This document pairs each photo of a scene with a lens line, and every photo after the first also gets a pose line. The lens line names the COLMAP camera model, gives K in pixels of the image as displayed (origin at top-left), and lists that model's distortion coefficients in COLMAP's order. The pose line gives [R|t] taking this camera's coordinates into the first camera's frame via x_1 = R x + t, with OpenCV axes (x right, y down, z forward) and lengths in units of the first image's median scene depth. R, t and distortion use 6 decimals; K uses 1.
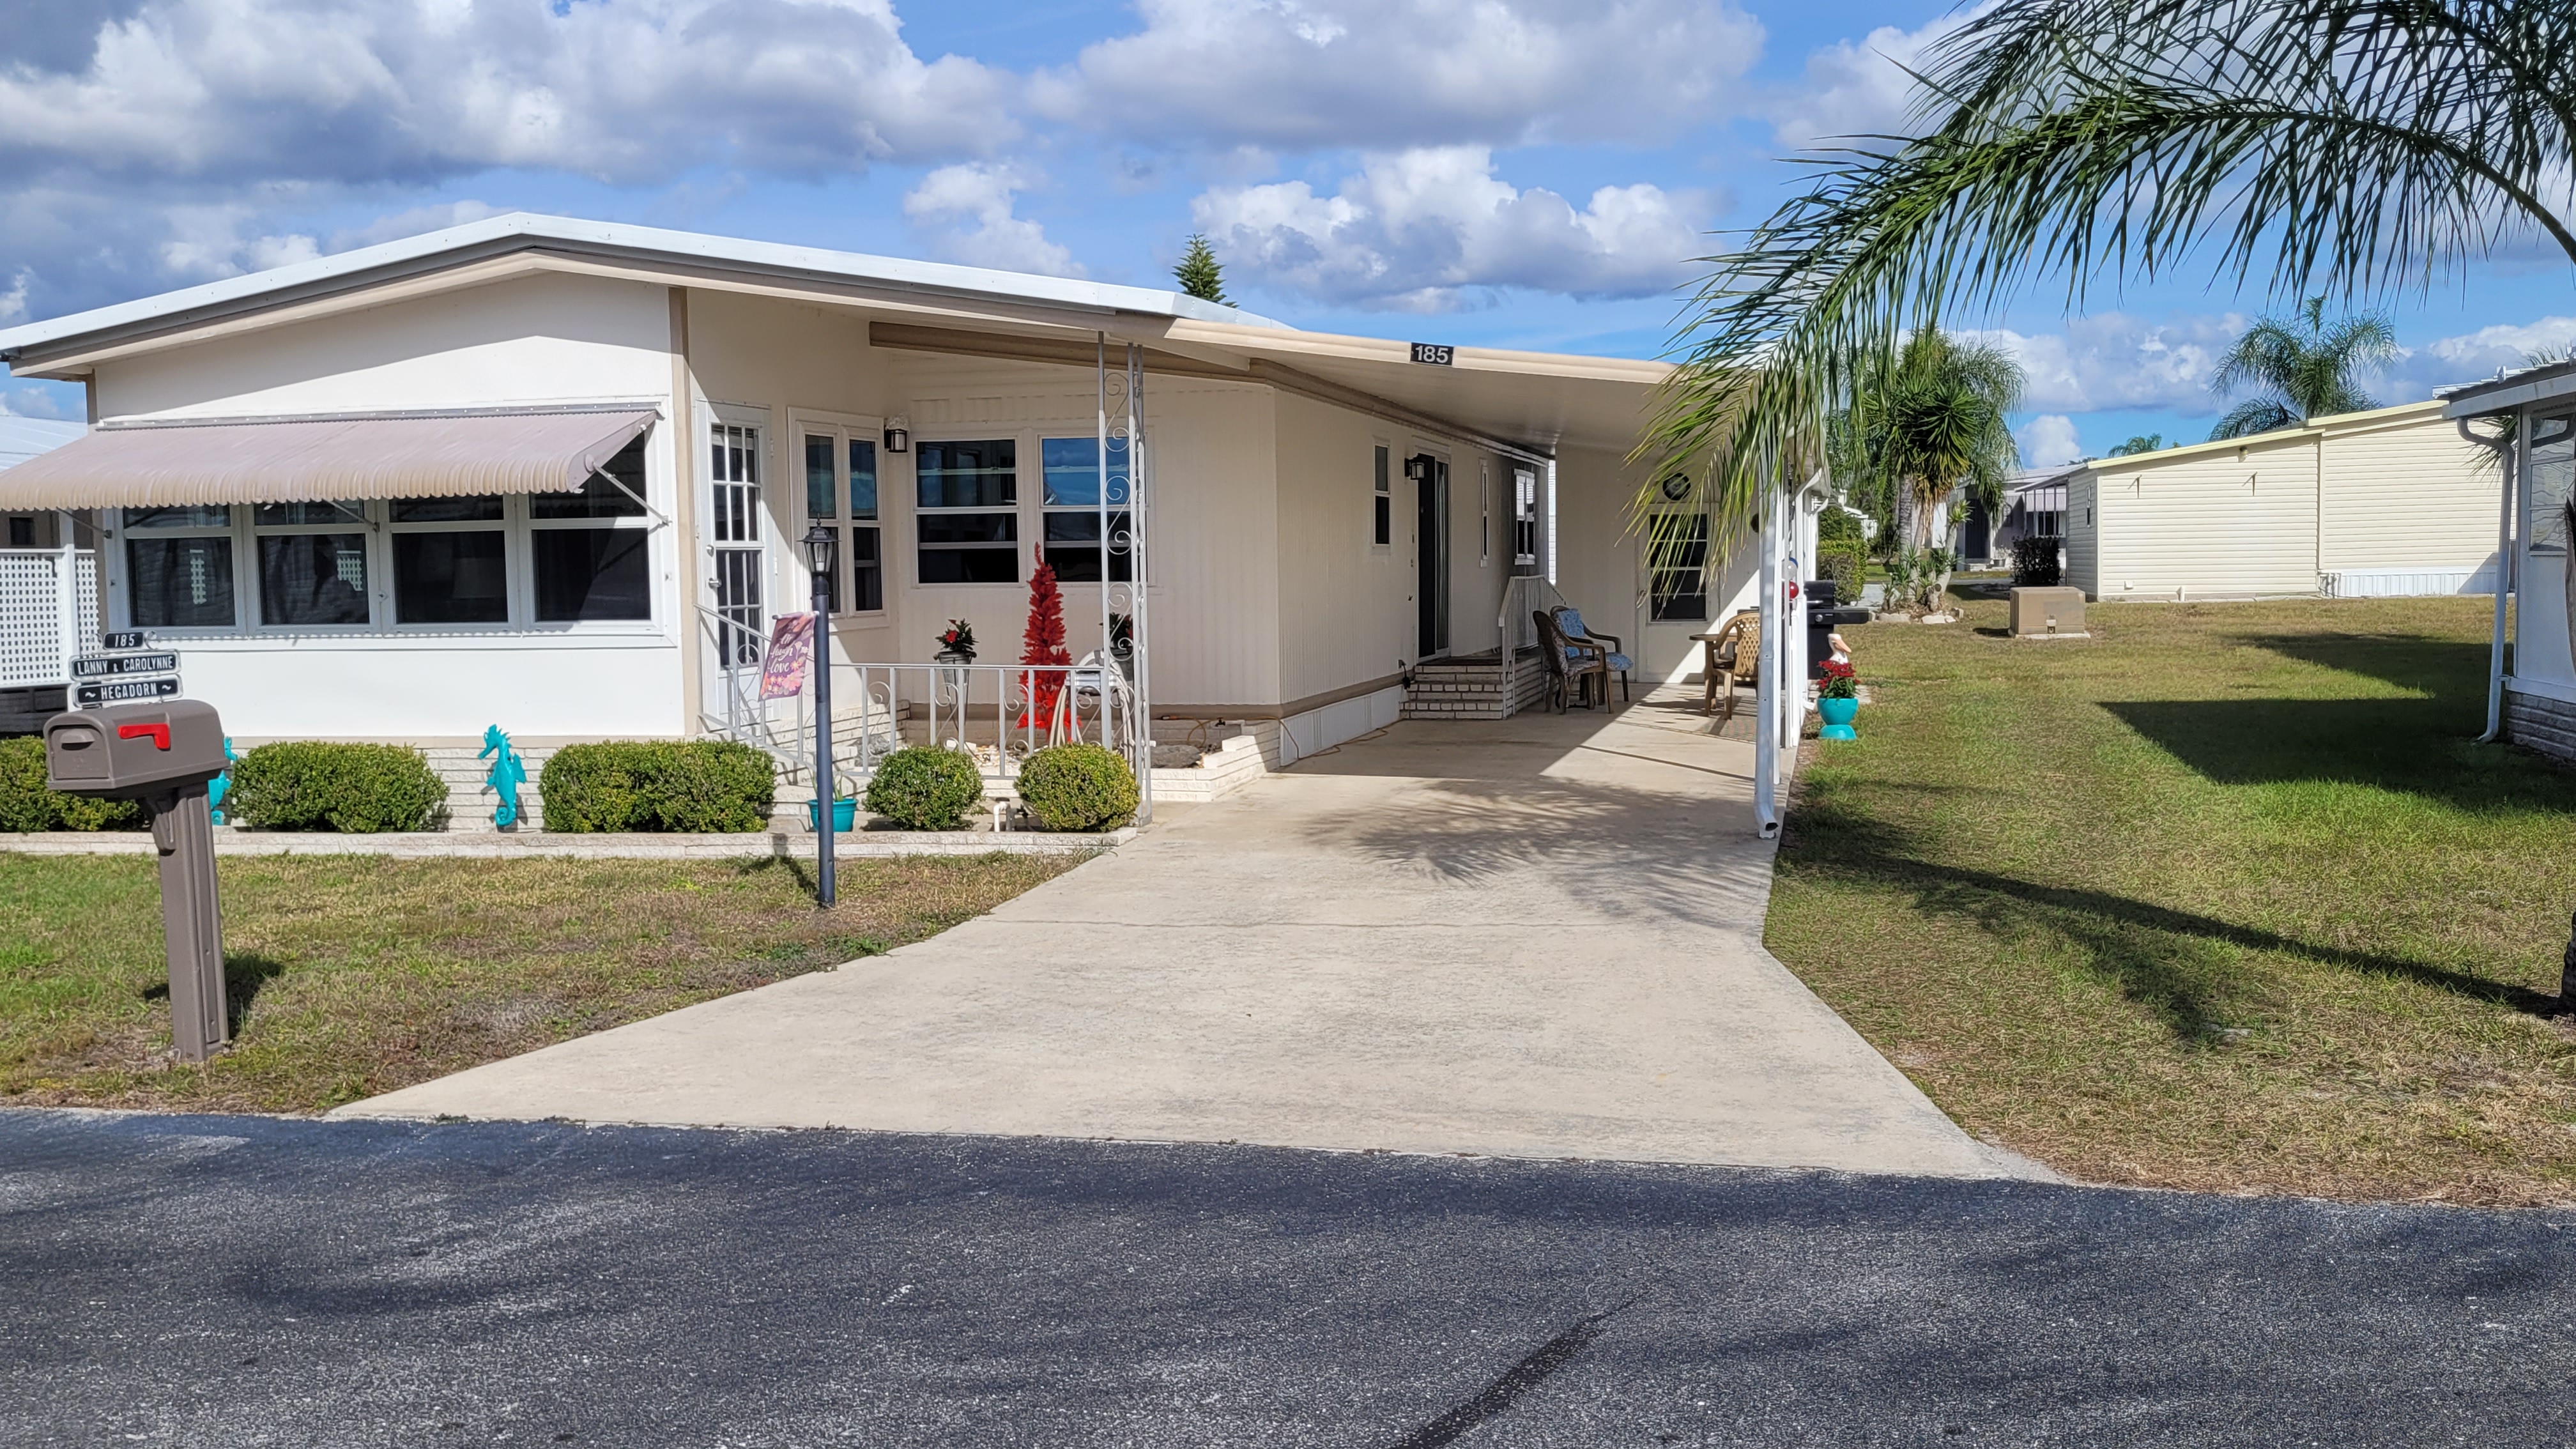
lens RADIAL K [[2290.5, 0, 1288.0], [0, 2290.5, 724.5], [0, 0, 1]] dist [0.009650, 0.008535]
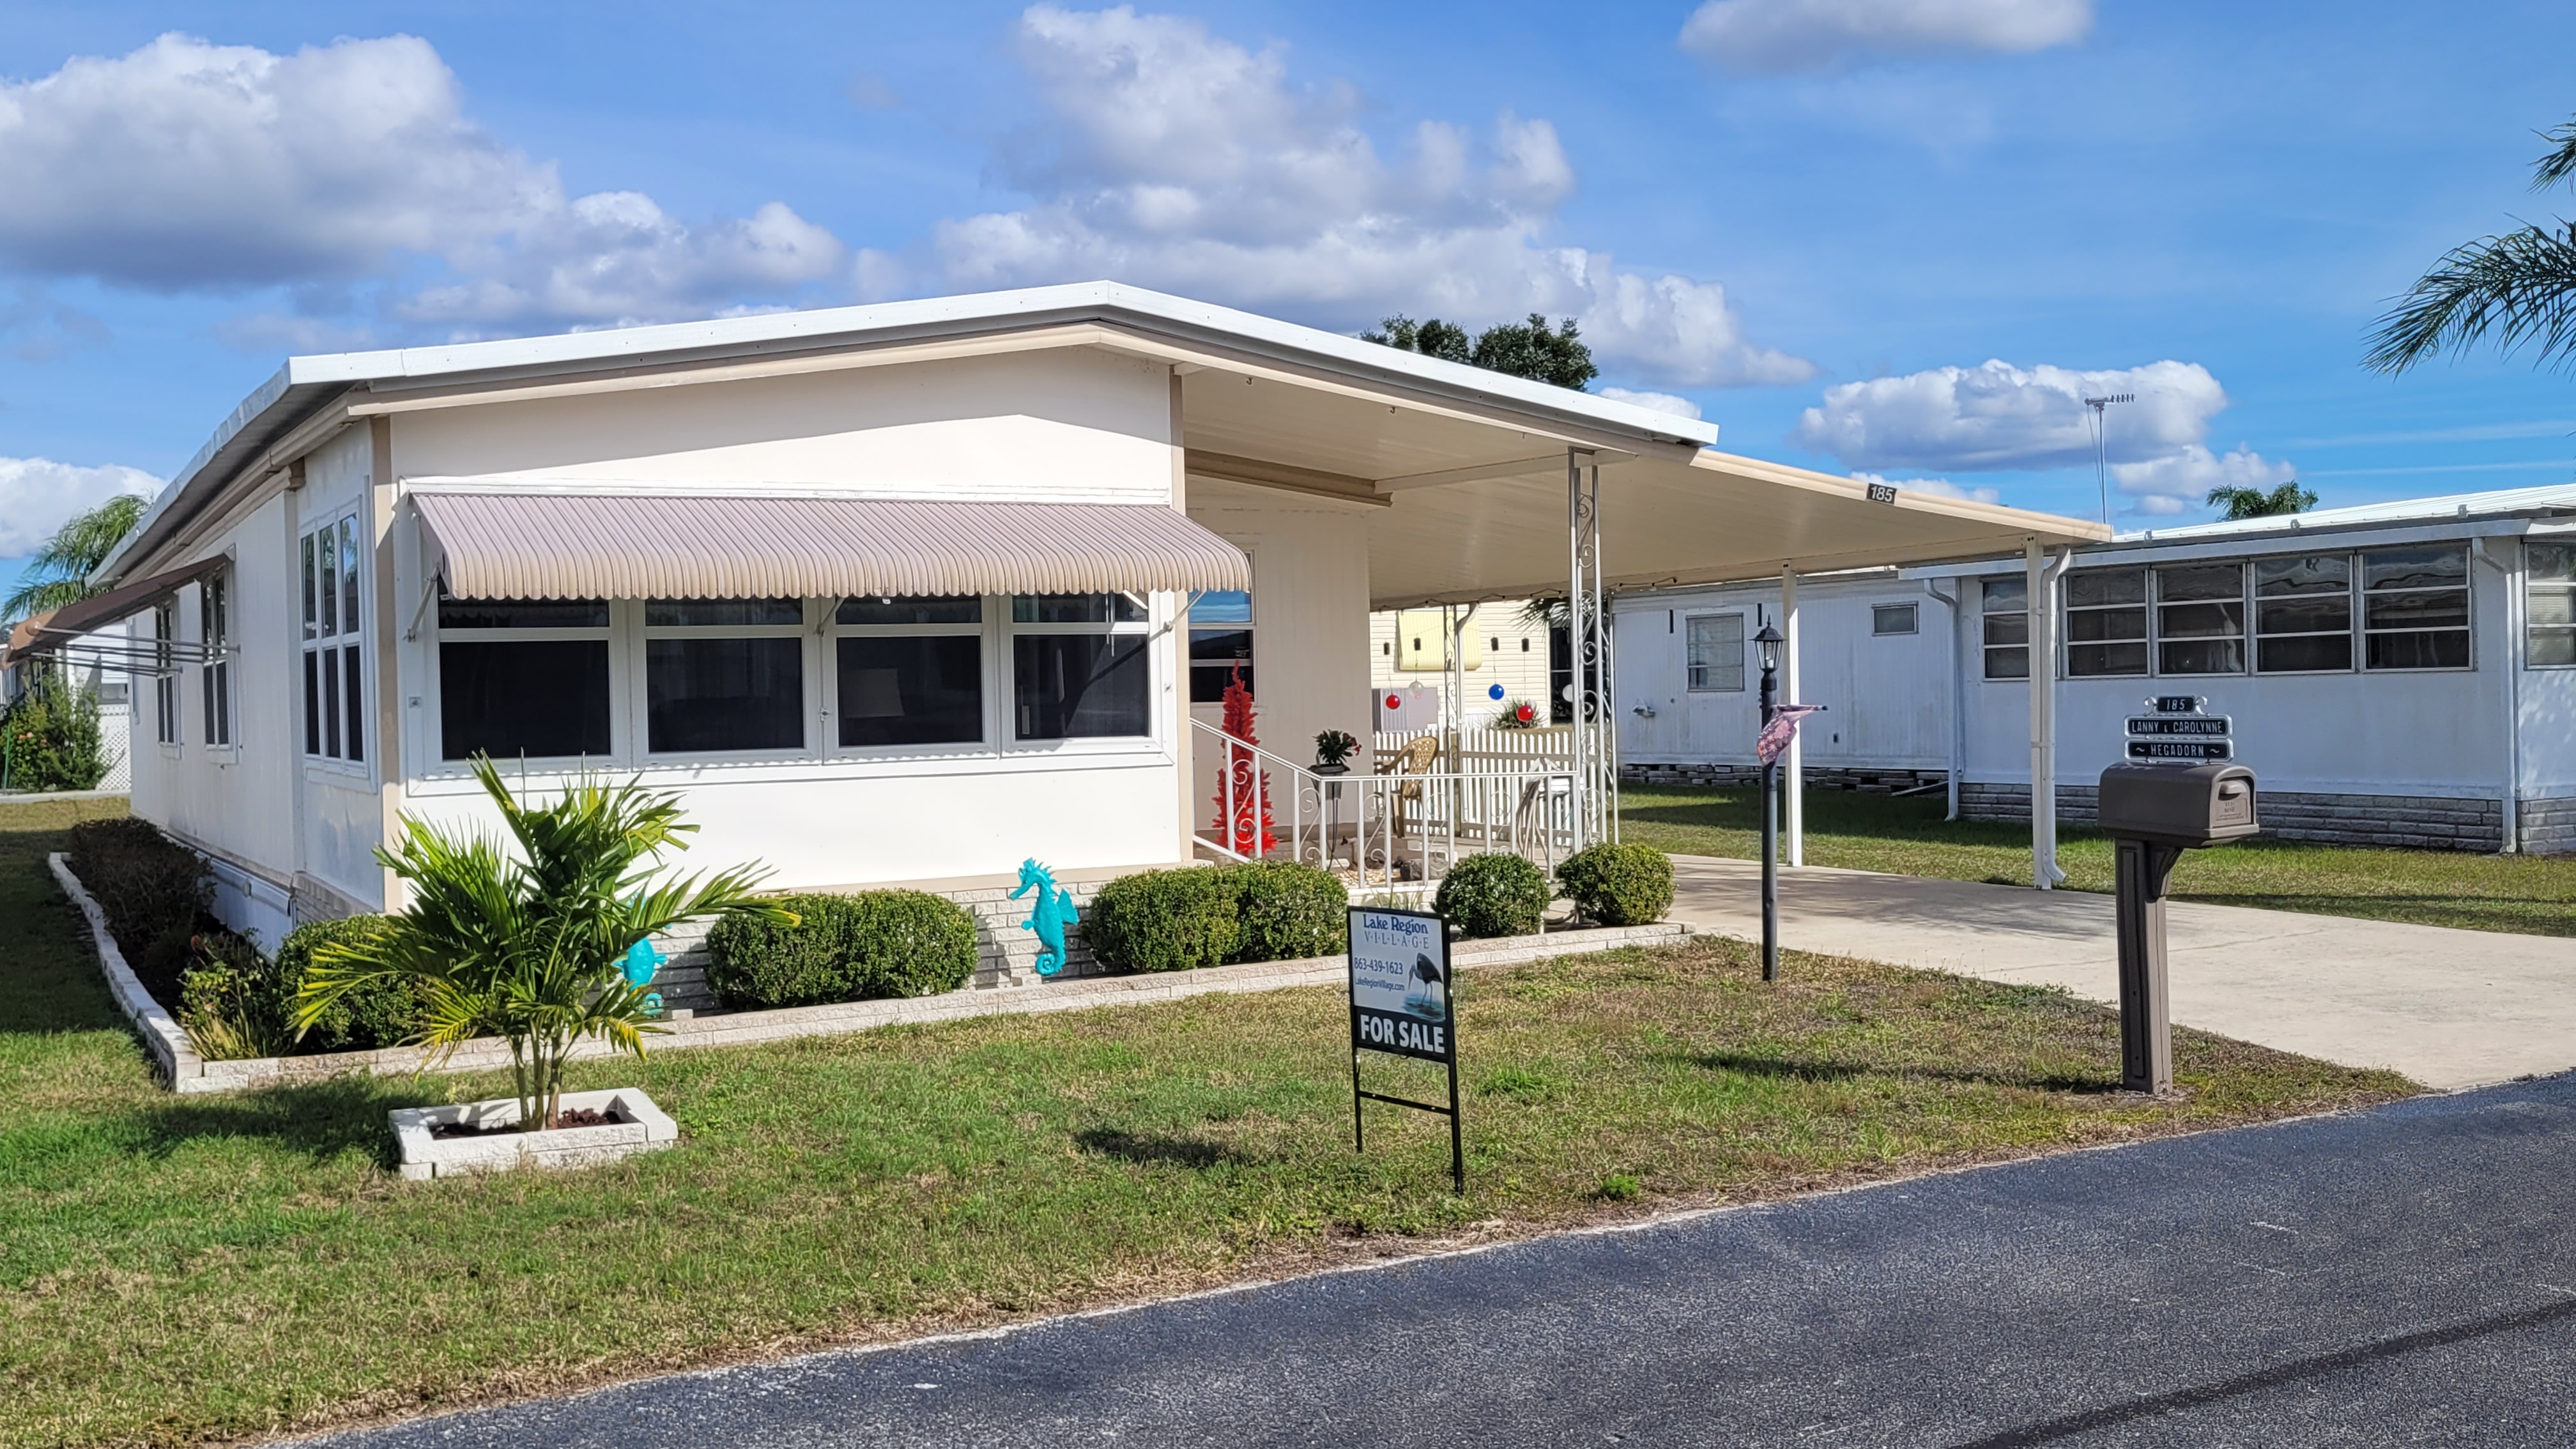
lens RADIAL K [[2629.0, 0, 1288.0], [0, 2629.0, 724.5], [0, 0, 1]] dist [-0.060179, 0.004497]
pose [[0.752064, -0.005604, 0.659066, -0.918110], [0.057024, 0.996767, -0.056595, 0.011281], [-0.656618, 0.080145, 0.749953, 0.187638]]
